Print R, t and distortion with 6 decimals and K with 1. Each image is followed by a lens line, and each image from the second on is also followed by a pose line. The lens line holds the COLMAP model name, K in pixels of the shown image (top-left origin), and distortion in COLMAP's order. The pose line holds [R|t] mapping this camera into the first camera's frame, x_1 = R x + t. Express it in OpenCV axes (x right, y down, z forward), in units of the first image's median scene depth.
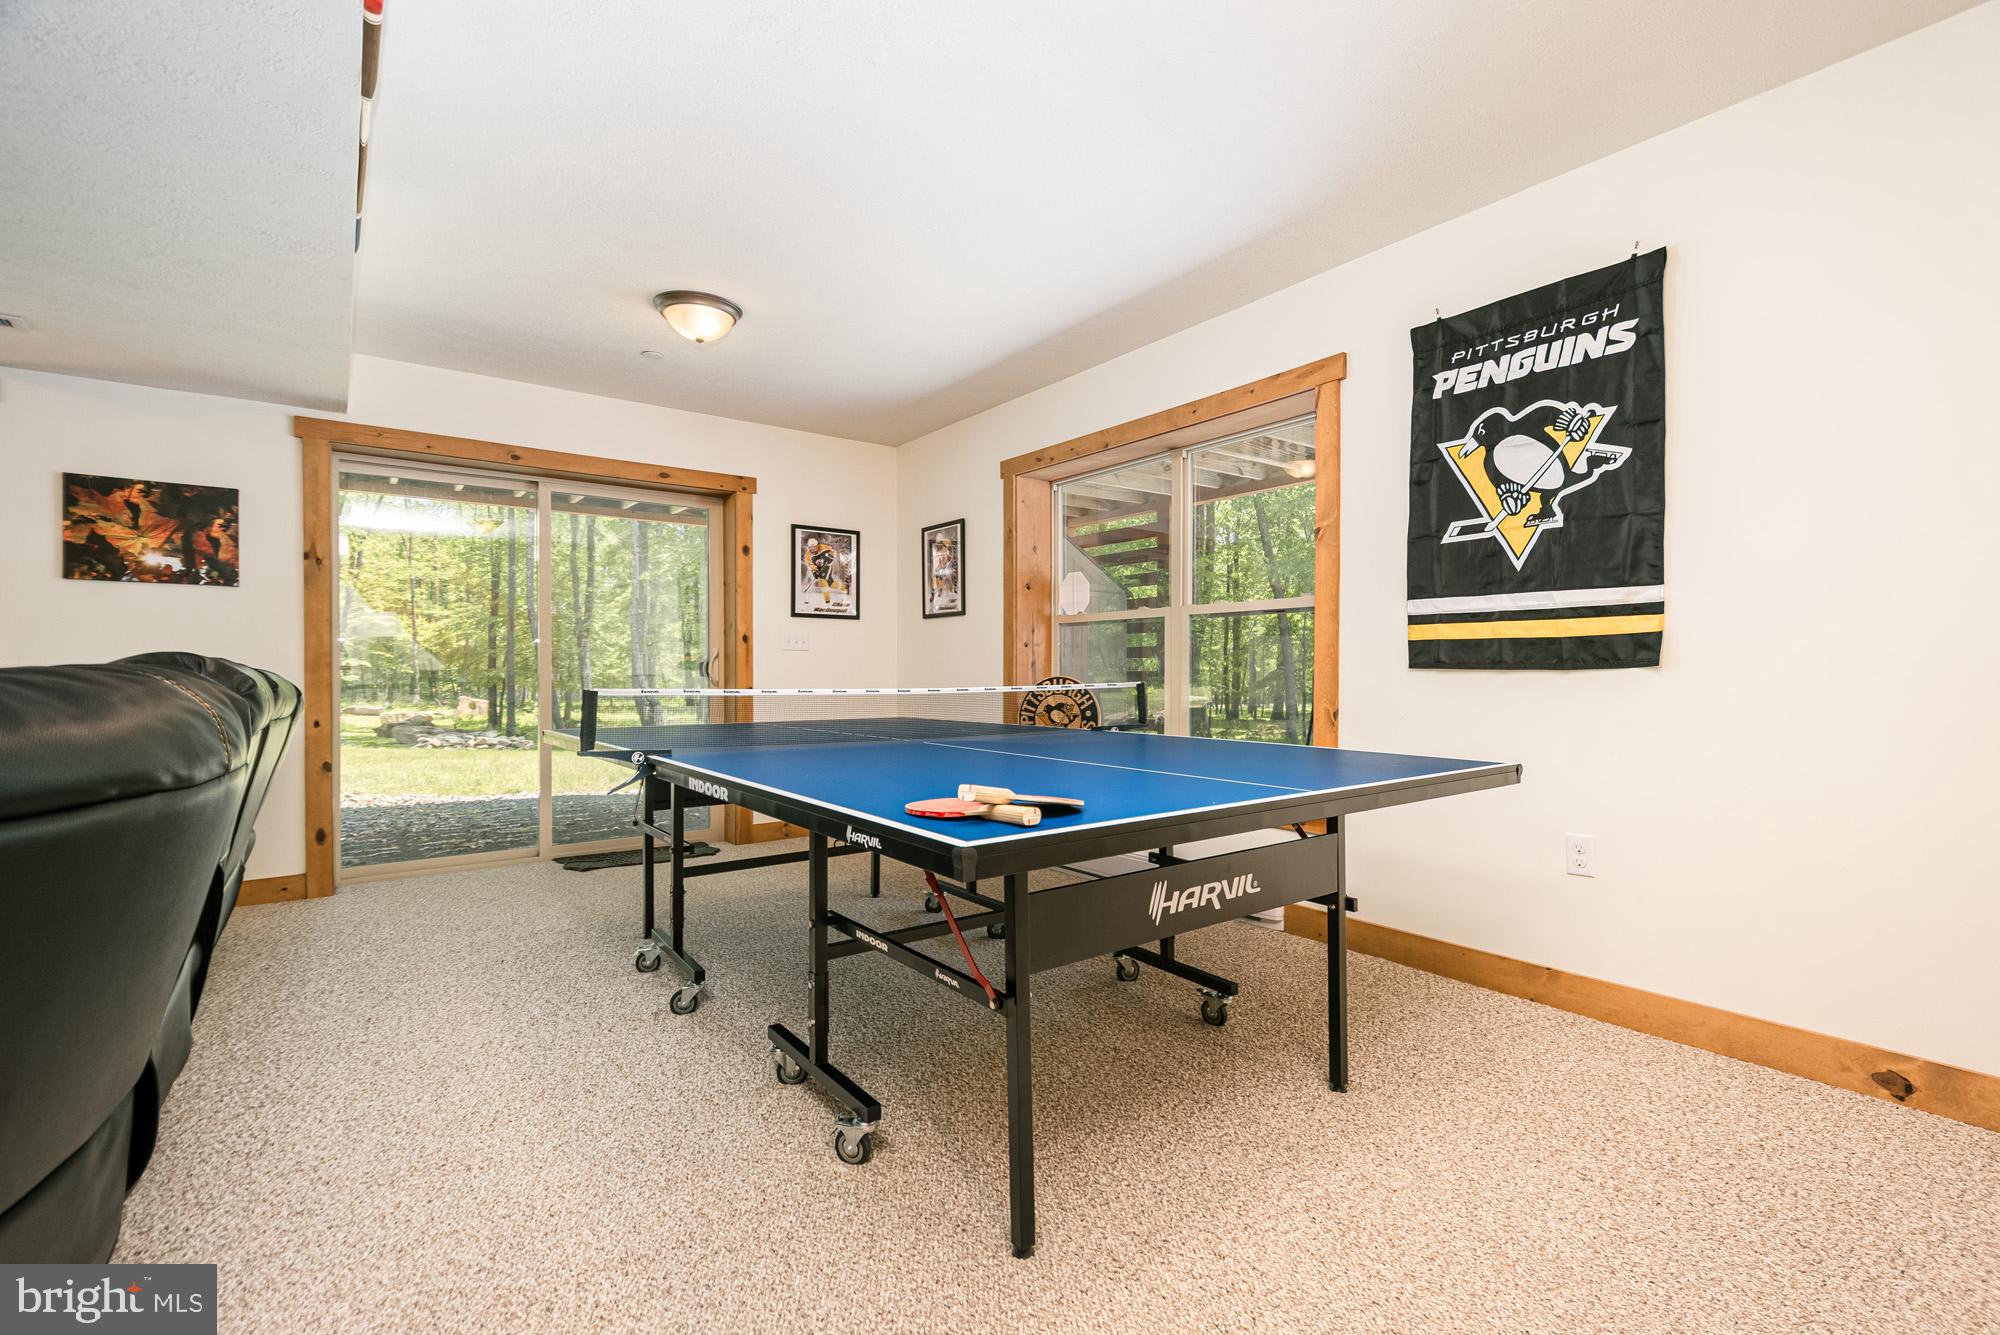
lens RADIAL K [[892.4, 0, 1004.3], [0, 892.4, 670.2], [0, 0, 1]] dist [-0.000022, -0.000242]
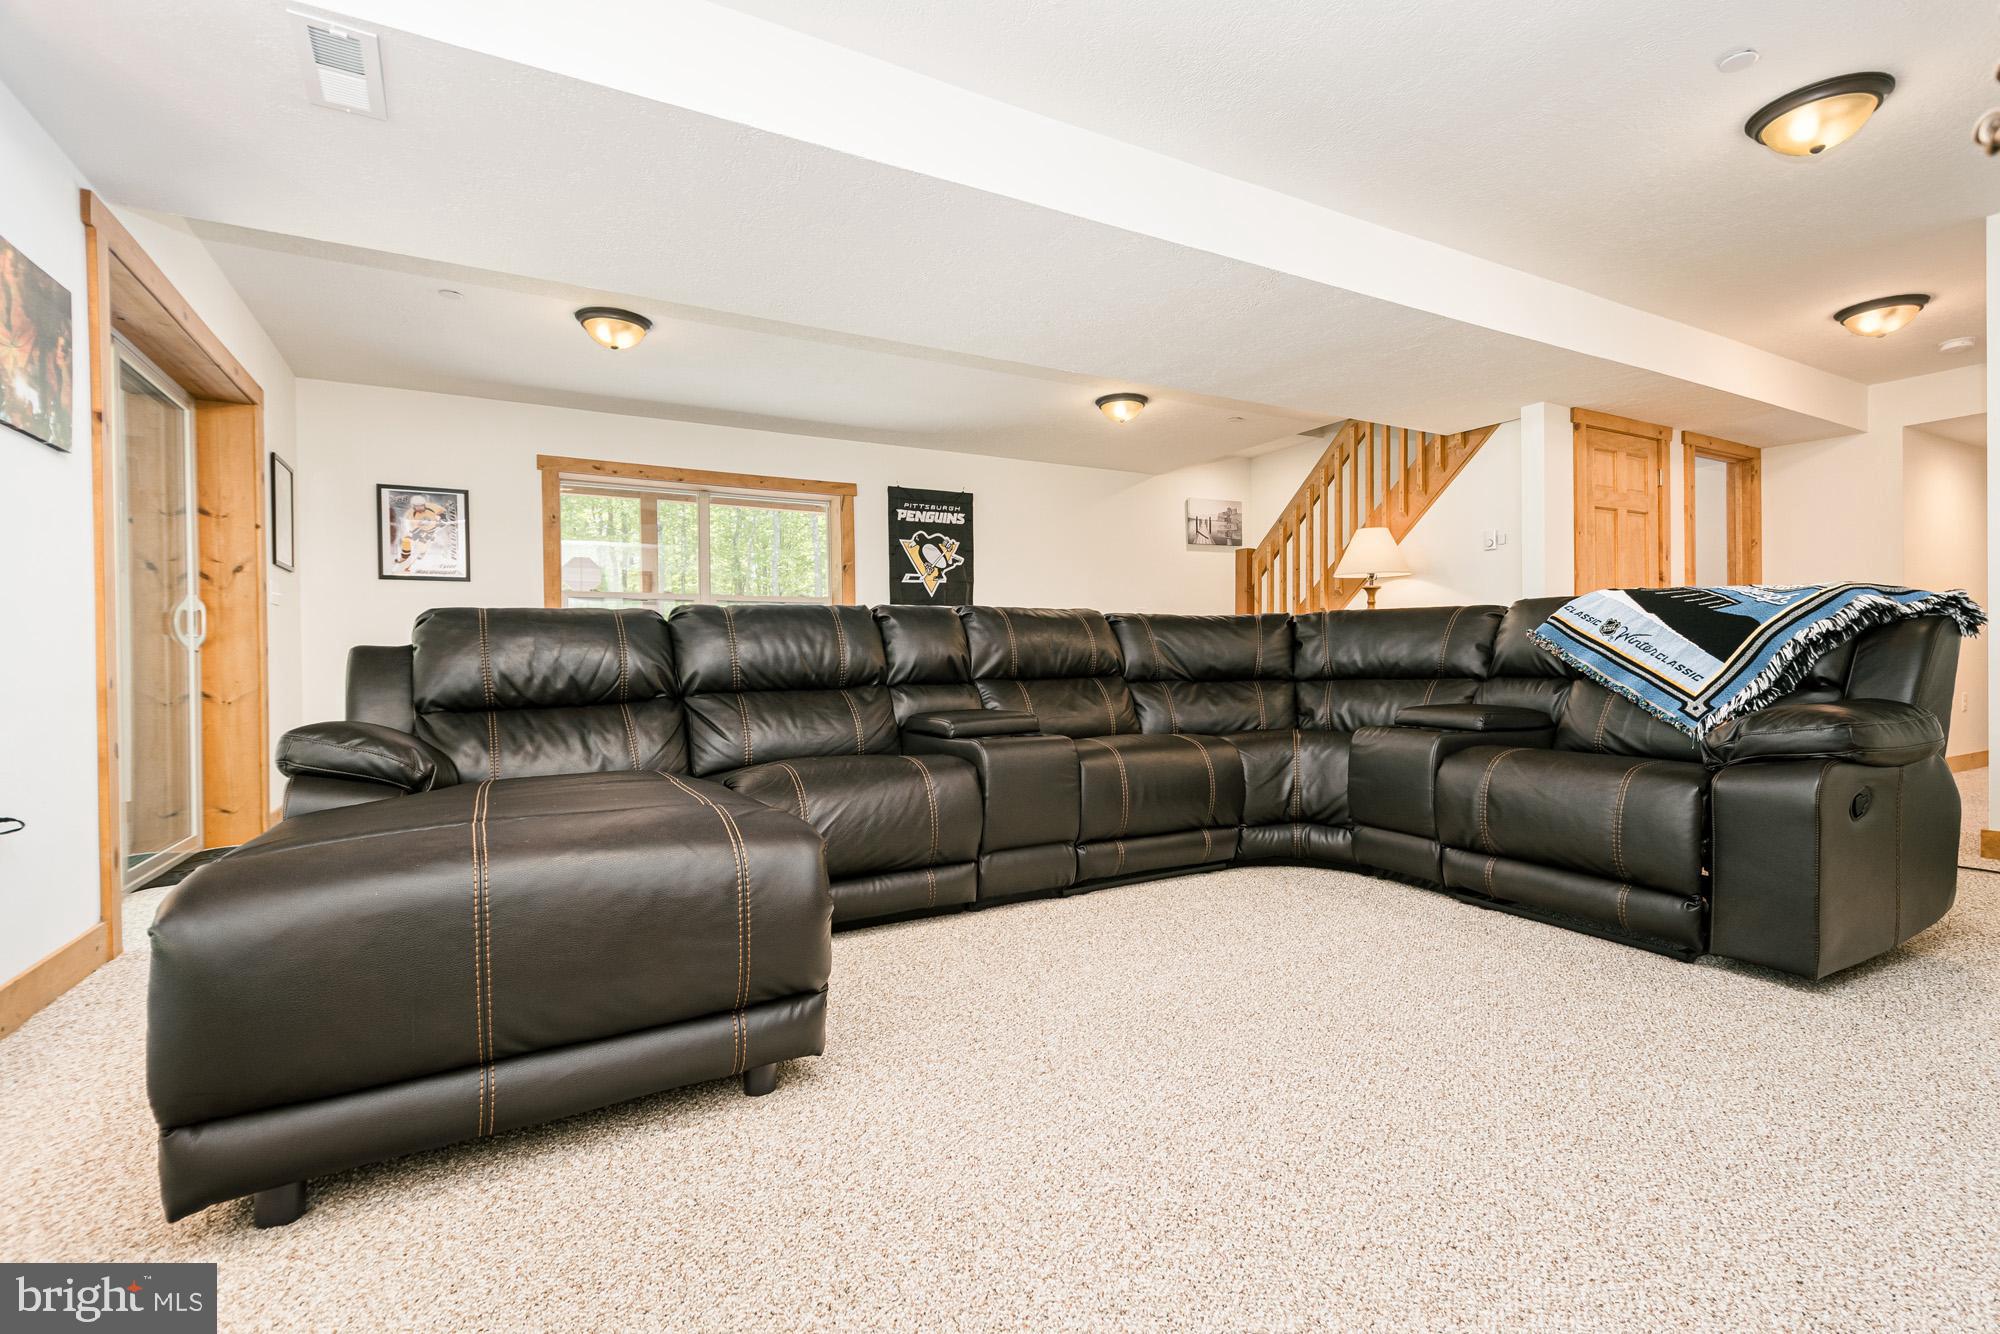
lens RADIAL K [[892.4, 0, 998.6], [0, 892.4, 663.3], [0, 0, 1]] dist [-0.000022, -0.000242]
pose [[0.141080, -0.007426, 0.989970, -1.907251], [0.009662, 0.999935, 0.006124, 0.064772], [-0.989951, 0.008701, 0.141142, 0.434408]]
